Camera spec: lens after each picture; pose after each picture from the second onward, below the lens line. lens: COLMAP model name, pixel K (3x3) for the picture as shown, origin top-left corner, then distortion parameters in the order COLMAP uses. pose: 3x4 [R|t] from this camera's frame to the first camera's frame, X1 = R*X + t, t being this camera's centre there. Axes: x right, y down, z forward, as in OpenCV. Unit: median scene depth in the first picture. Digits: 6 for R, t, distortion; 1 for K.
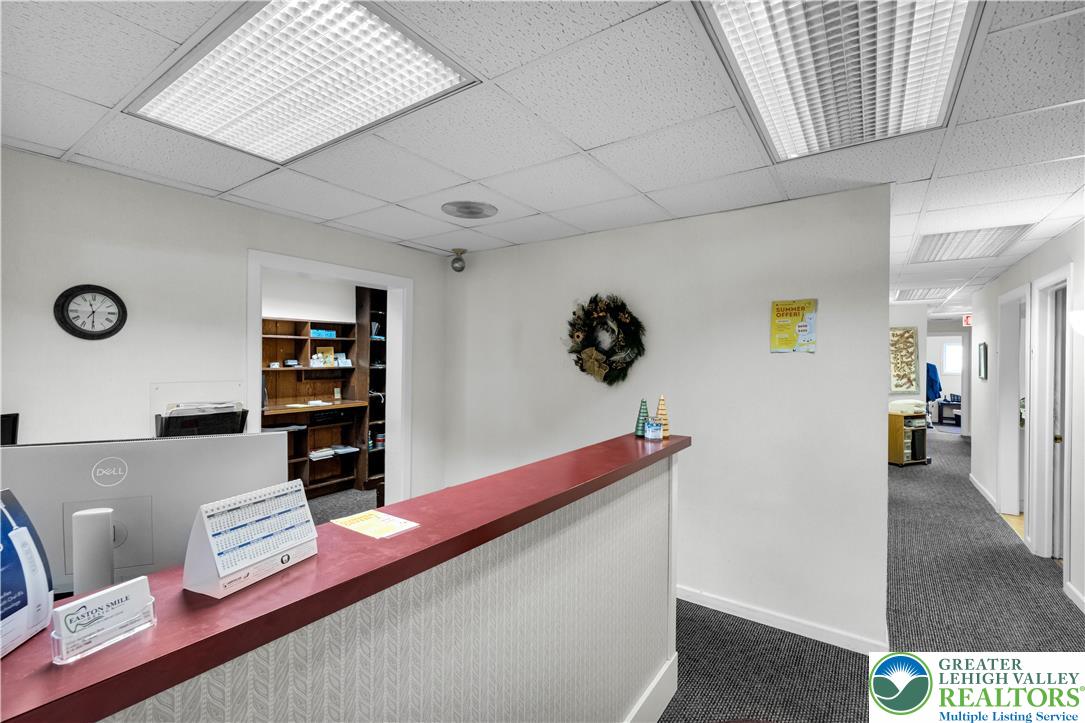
lens RADIAL K [[485.5, 0, 521.8], [0, 485.5, 354.2], [0, 0, 1]] dist [-0.004092, 0.000253]
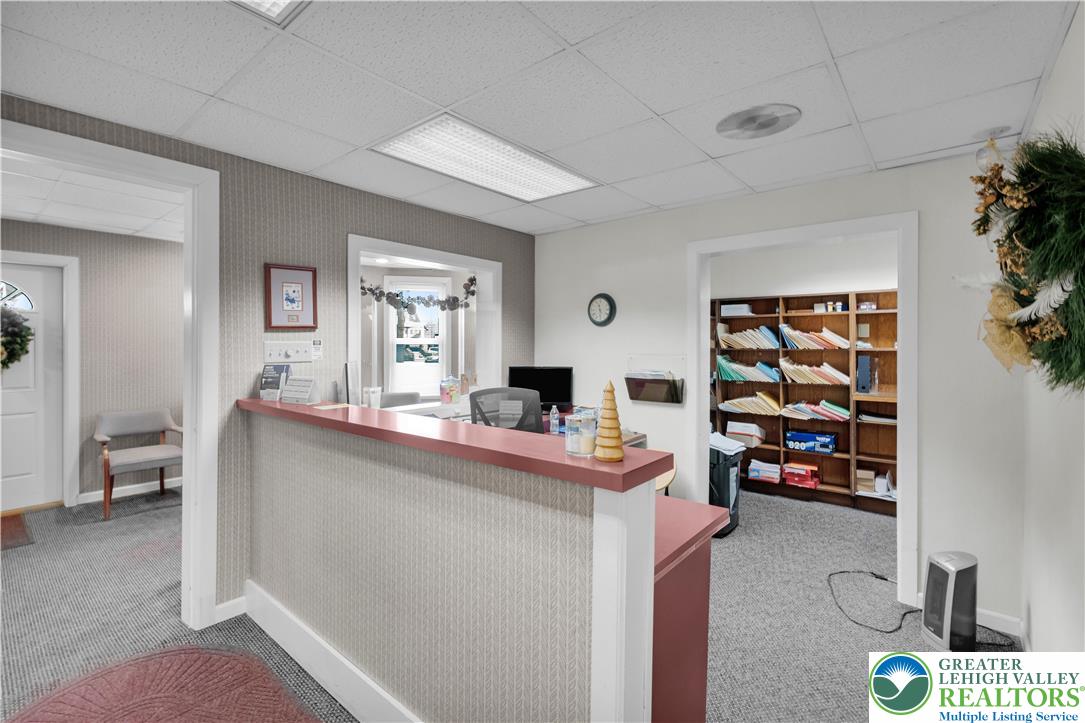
lens RADIAL K [[485.5, 0, 521.8], [0, 485.5, 354.2], [0, 0, 1]] dist [-0.004092, 0.000253]
pose [[-0.093841, 0.010978, -0.995527, 0.769308], [-0.001928, 0.999935, 0.011208, 0.045648], [0.995585, 0.002971, -0.093814, 0.862848]]
